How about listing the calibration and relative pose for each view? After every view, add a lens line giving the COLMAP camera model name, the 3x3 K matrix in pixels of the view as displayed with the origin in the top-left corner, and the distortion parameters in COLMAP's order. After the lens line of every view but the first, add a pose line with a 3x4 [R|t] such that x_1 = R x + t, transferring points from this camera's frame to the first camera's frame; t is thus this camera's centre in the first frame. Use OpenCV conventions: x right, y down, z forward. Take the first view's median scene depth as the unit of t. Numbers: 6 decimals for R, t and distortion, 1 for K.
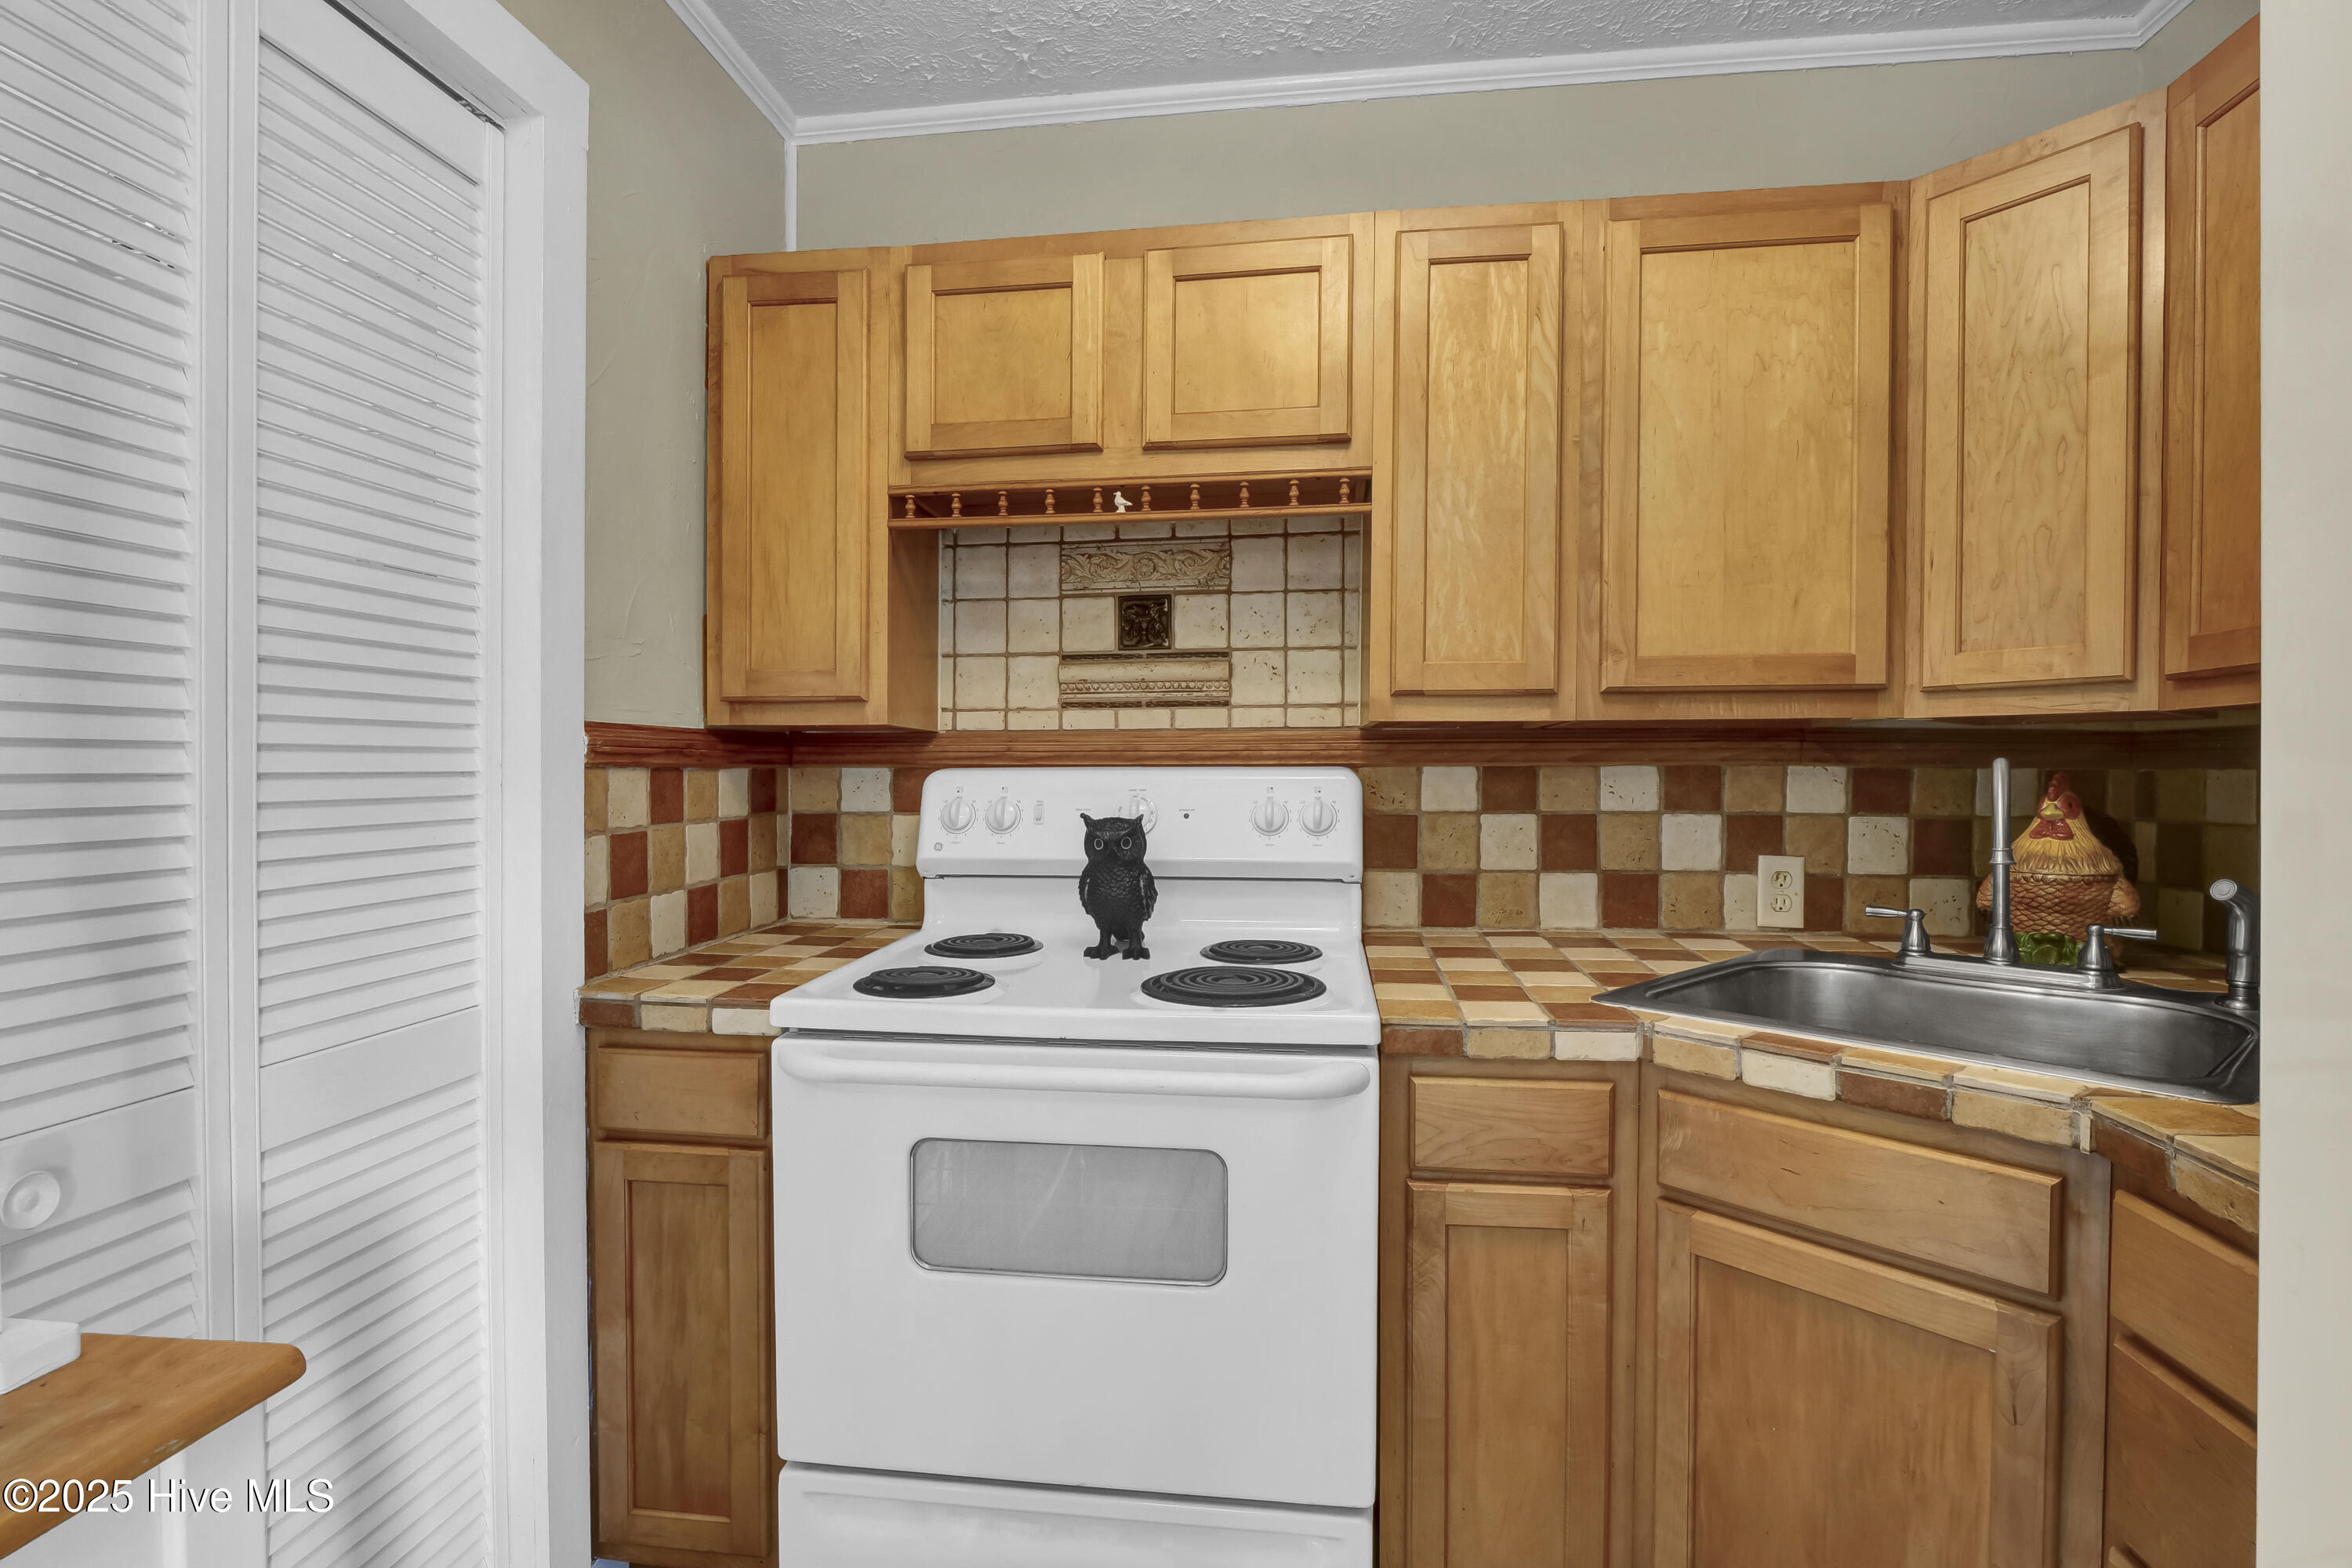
lens RADIAL K [[1165.4, 0, 1169.2], [0, 1165.4, 803.0], [0, 0, 1]] dist [-0.012470, -0.003583]
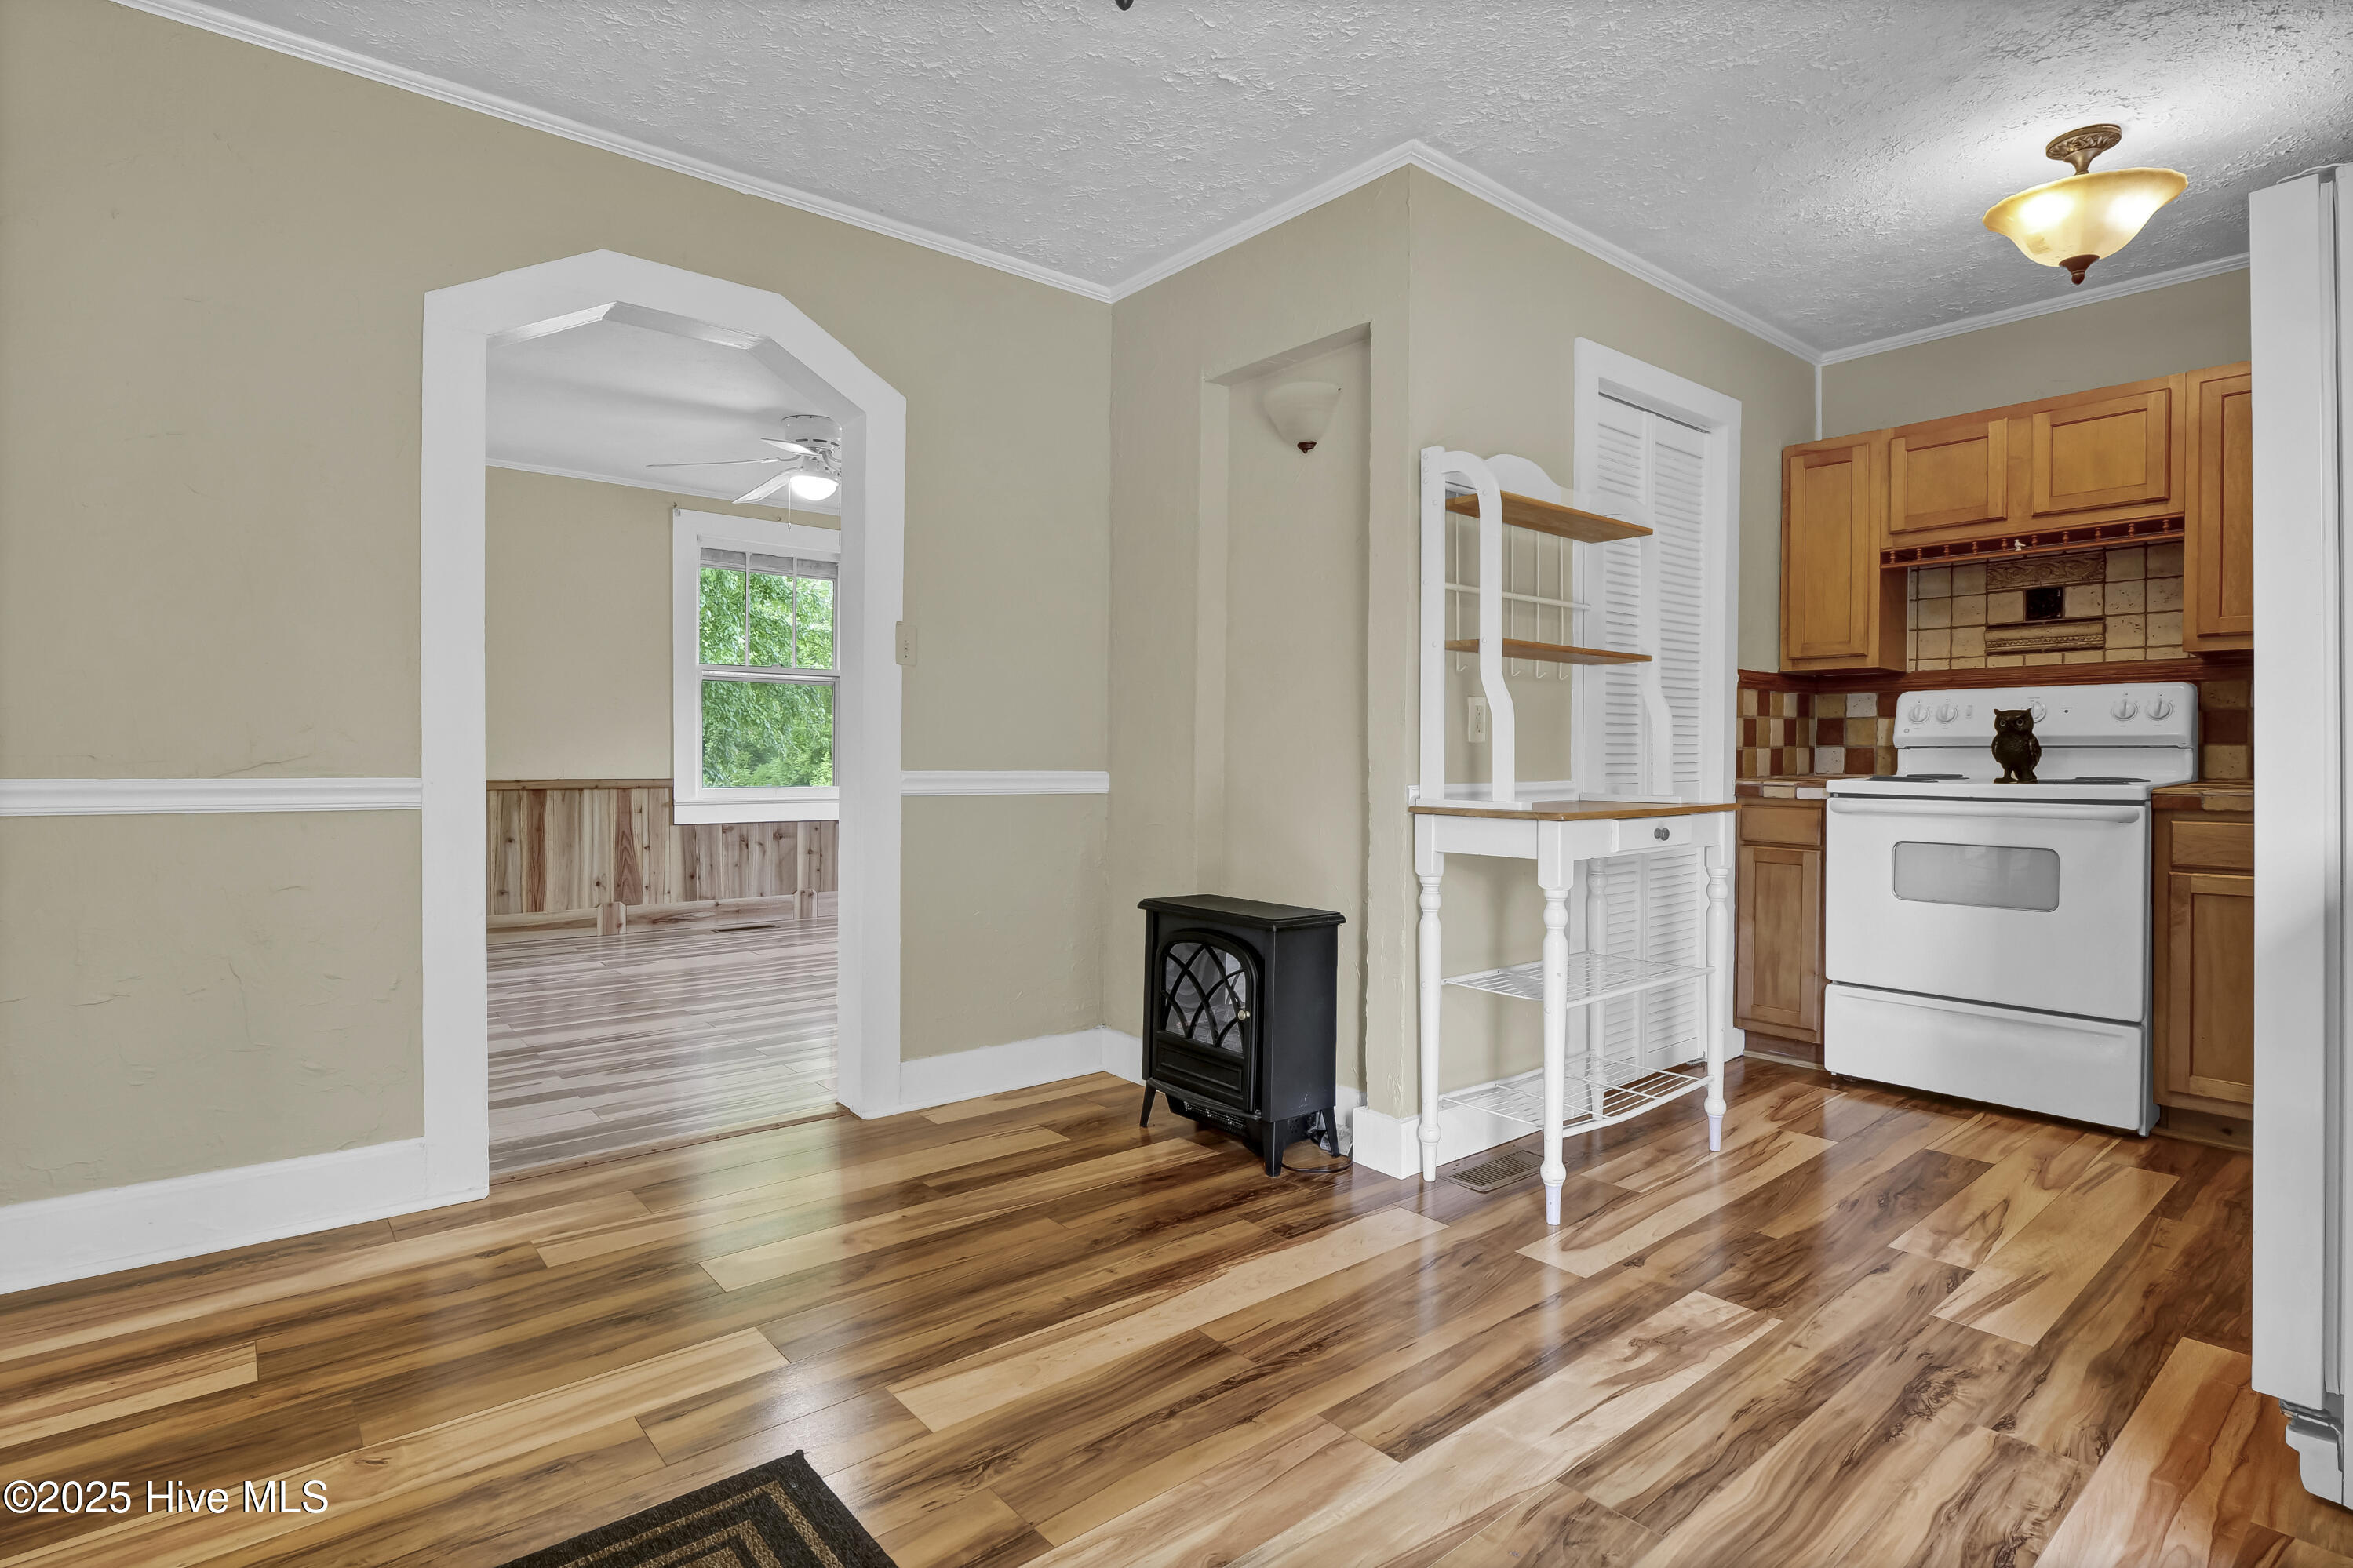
lens RADIAL K [[1165.7, 0, 1169.6], [0, 1165.7, 754.1], [0, 0, 1]] dist [-0.012470, -0.003583]
pose [[0.731323, 0.004100, -0.682019, 0.249236], [-0.023374, 0.999545, -0.019054, 0.163288], [0.681631, 0.029876, 0.731086, -1.409292]]
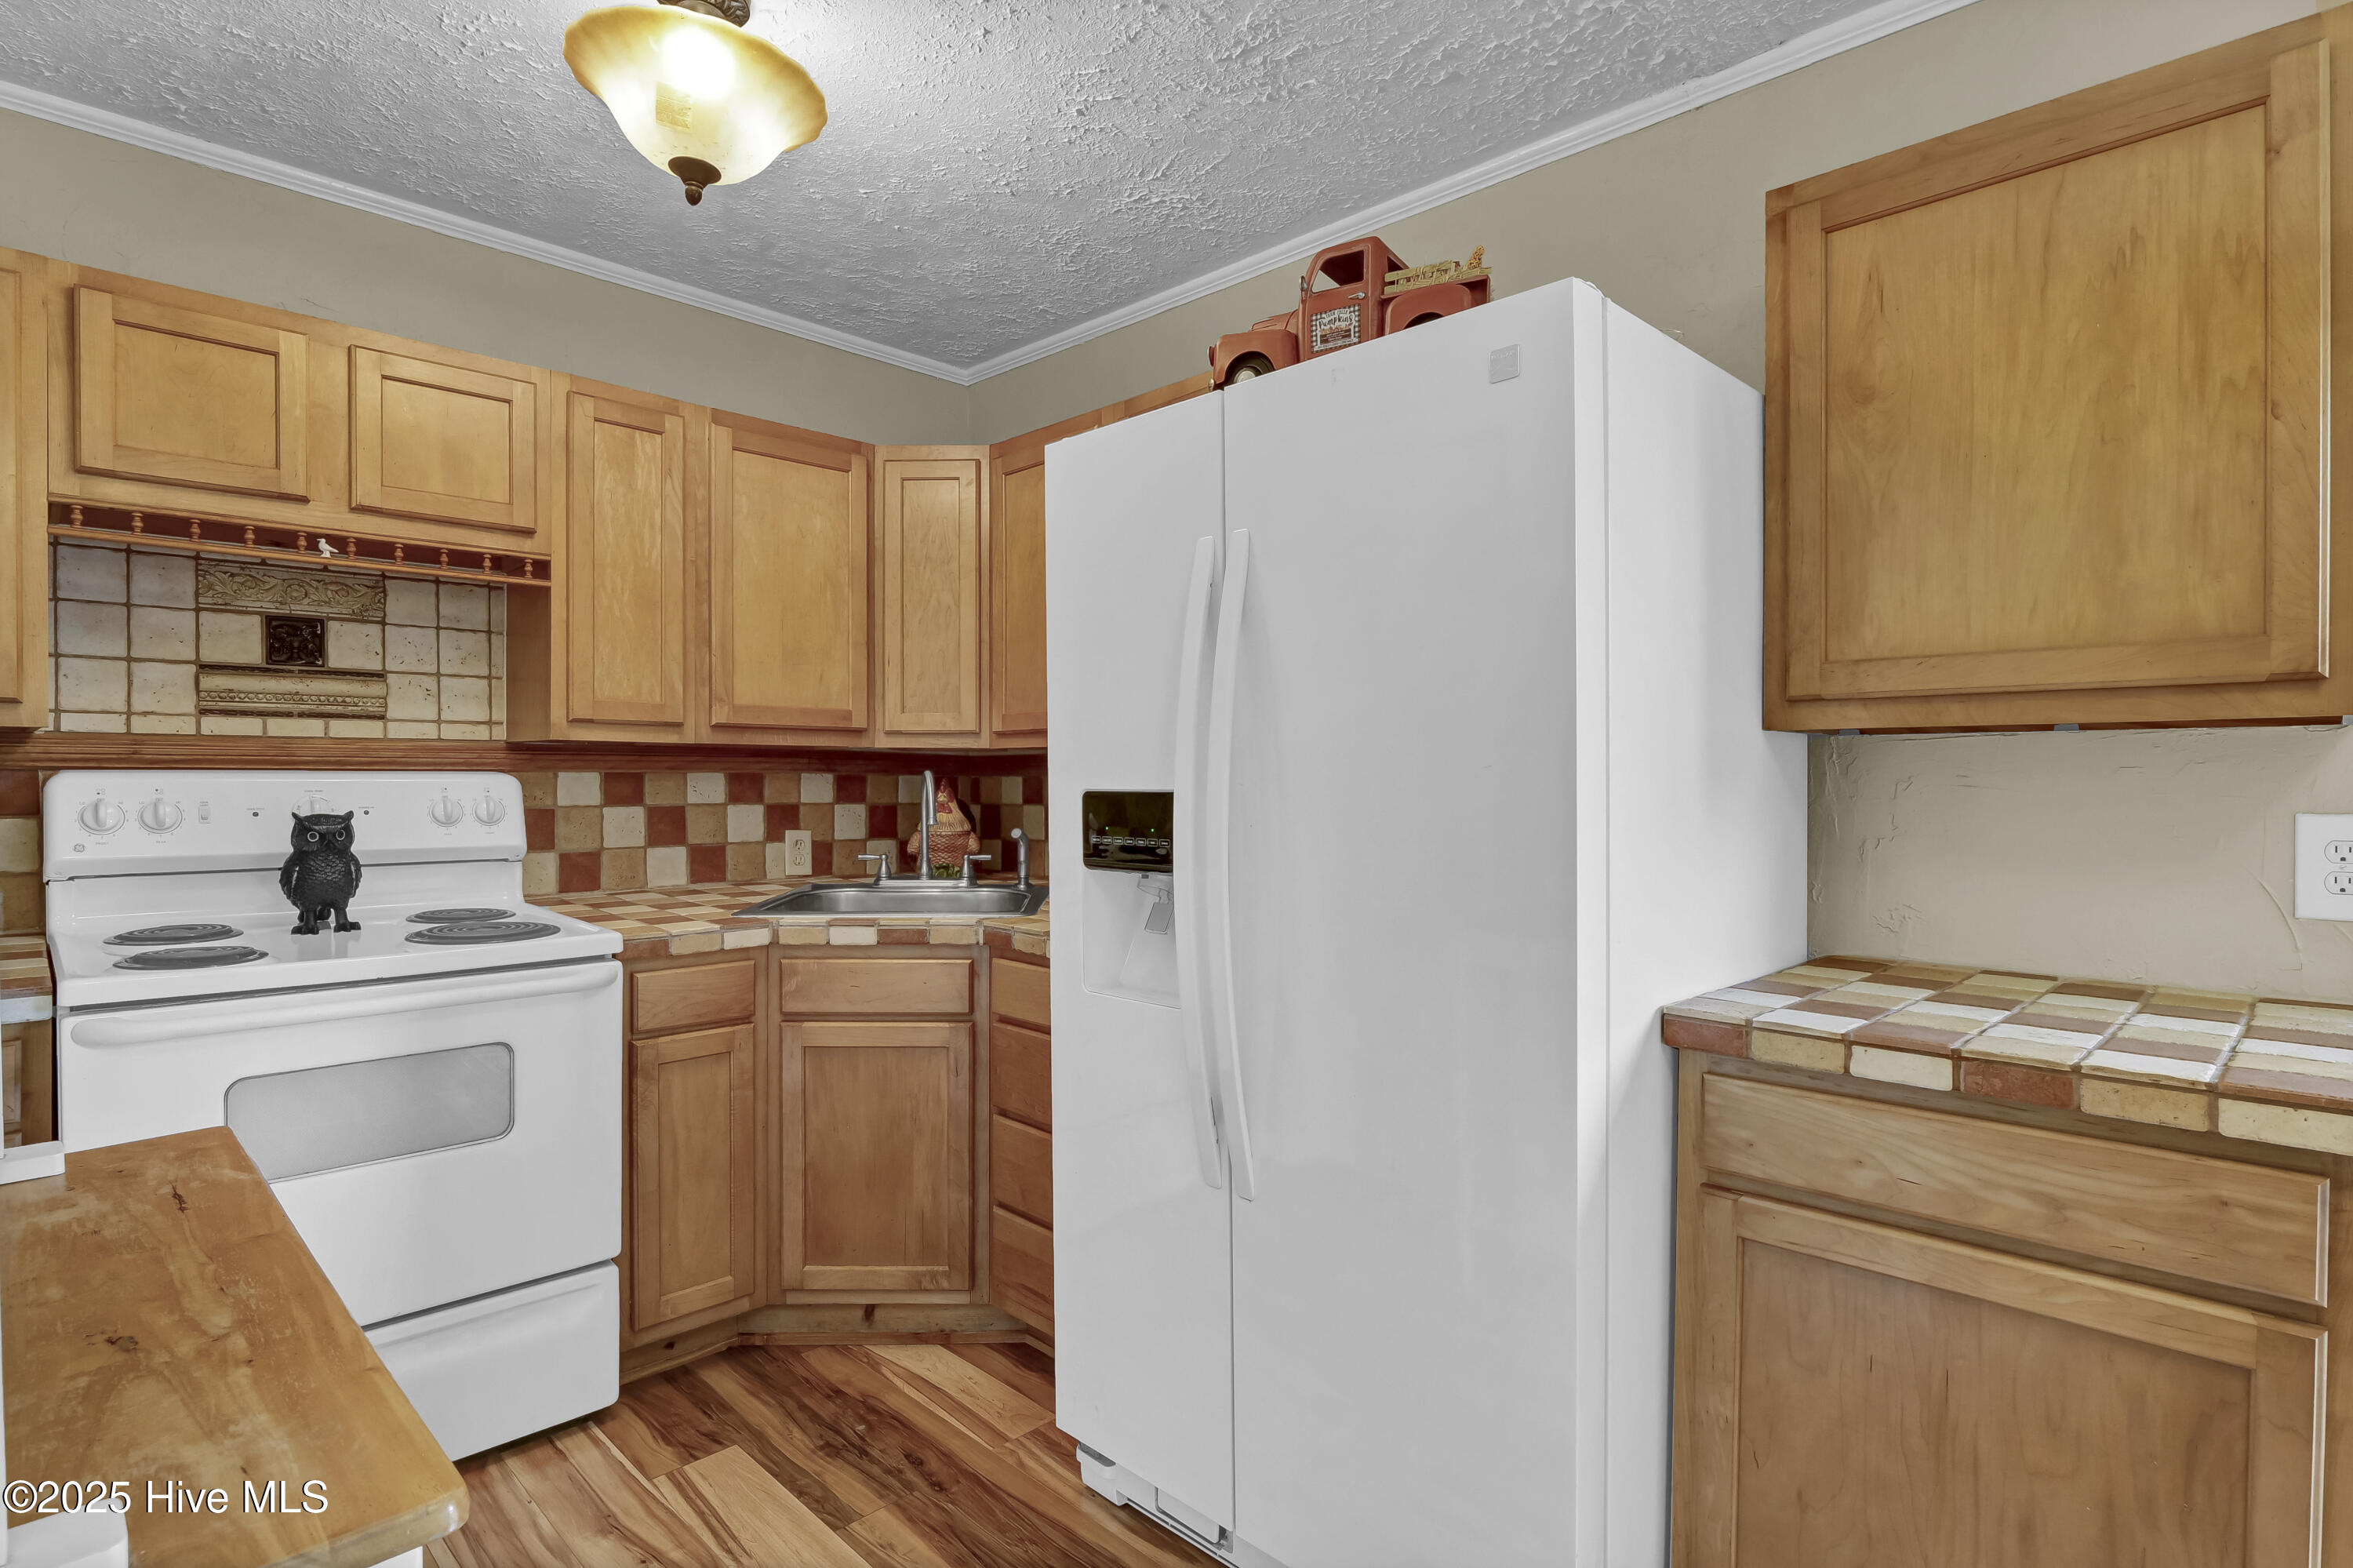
lens RADIAL K [[1165.9, 0, 1160.1], [0, 1165.9, 794.2], [0, 0, 1]] dist [-0.012470, -0.003583]
pose [[0.614837, -0.006361, 0.788628, -0.479139], [0.016122, 0.999860, -0.004504, 0.012832], [-0.788489, 0.015483, 0.614854, -0.418542]]
